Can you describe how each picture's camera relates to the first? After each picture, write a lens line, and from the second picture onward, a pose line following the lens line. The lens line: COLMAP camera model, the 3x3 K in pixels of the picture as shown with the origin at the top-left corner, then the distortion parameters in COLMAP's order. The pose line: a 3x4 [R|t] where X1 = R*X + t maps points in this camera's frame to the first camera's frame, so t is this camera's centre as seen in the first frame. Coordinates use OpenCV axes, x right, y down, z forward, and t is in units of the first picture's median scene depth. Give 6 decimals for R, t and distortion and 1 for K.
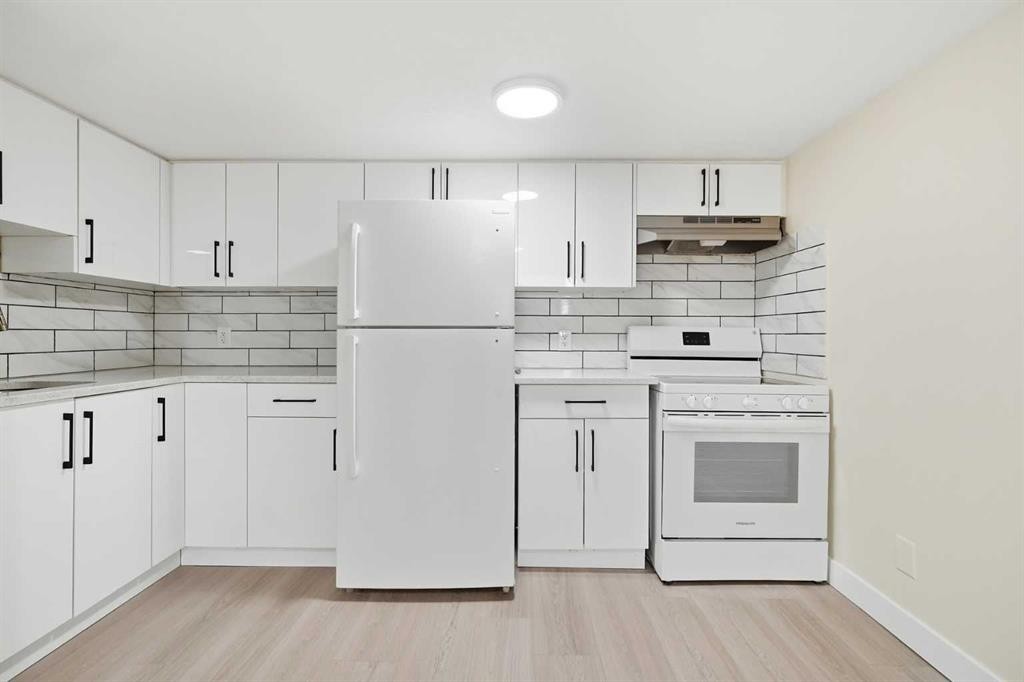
lens RADIAL K [[473.3, 0, 512.0], [0, 473.3, 341.0], [0, 0, 1]] dist [-0.002462, 0.000124]
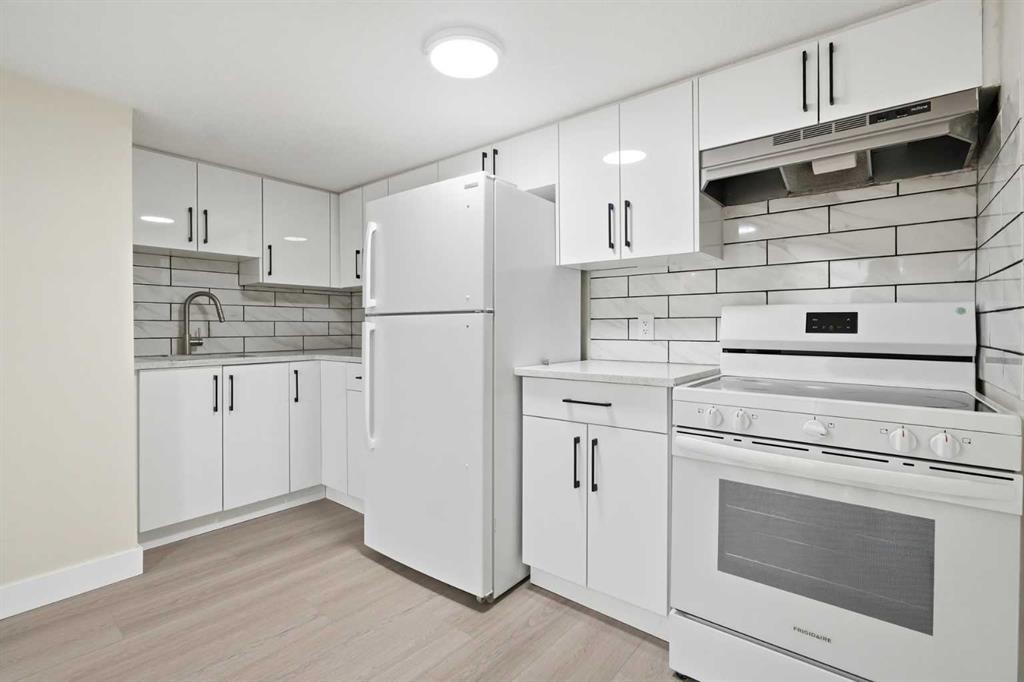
lens RADIAL K [[470.7, 0, 512.3], [0, 470.7, 333.6], [0, 0, 1]] dist [-0.003724, -0.000022]
pose [[0.781998, 0.002289, -0.623277, 0.498639], [-0.001070, 0.999997, 0.002330, 0.009421], [0.623280, -0.001155, 0.781998, 0.274821]]
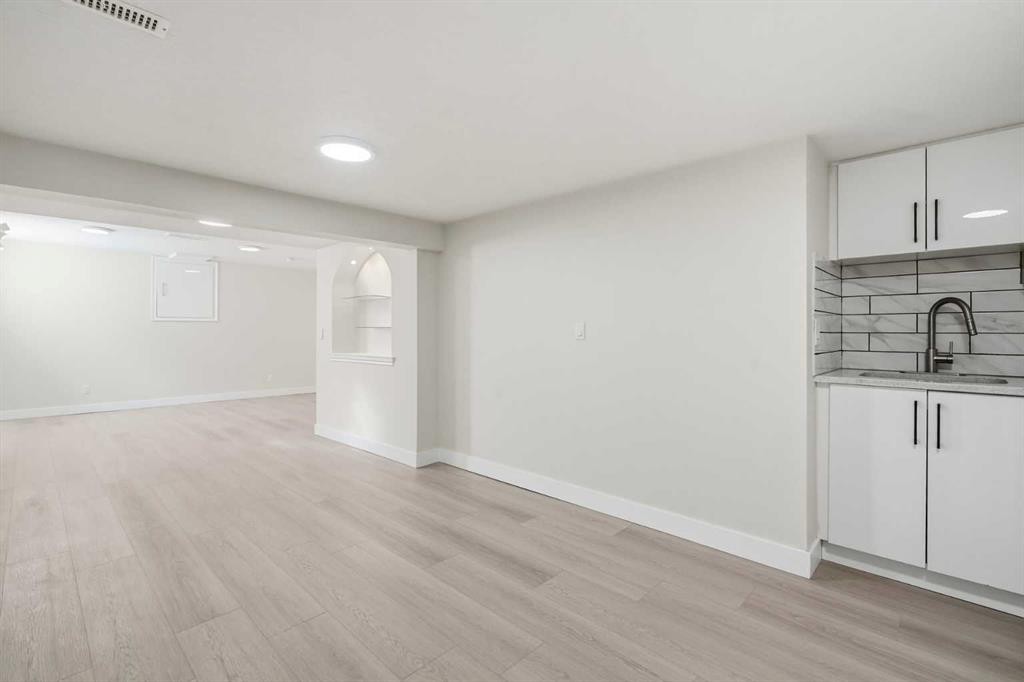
lens RADIAL K [[470.7, 0, 512.3], [0, 470.7, 333.6], [0, 0, 1]] dist [-0.003724, -0.000022]
pose [[-0.695345, 0.000965, -0.718676, 0.472732], [-0.006863, 0.999945, 0.007983, -0.019396], [0.718643, 0.010484, -0.695300, 0.729402]]
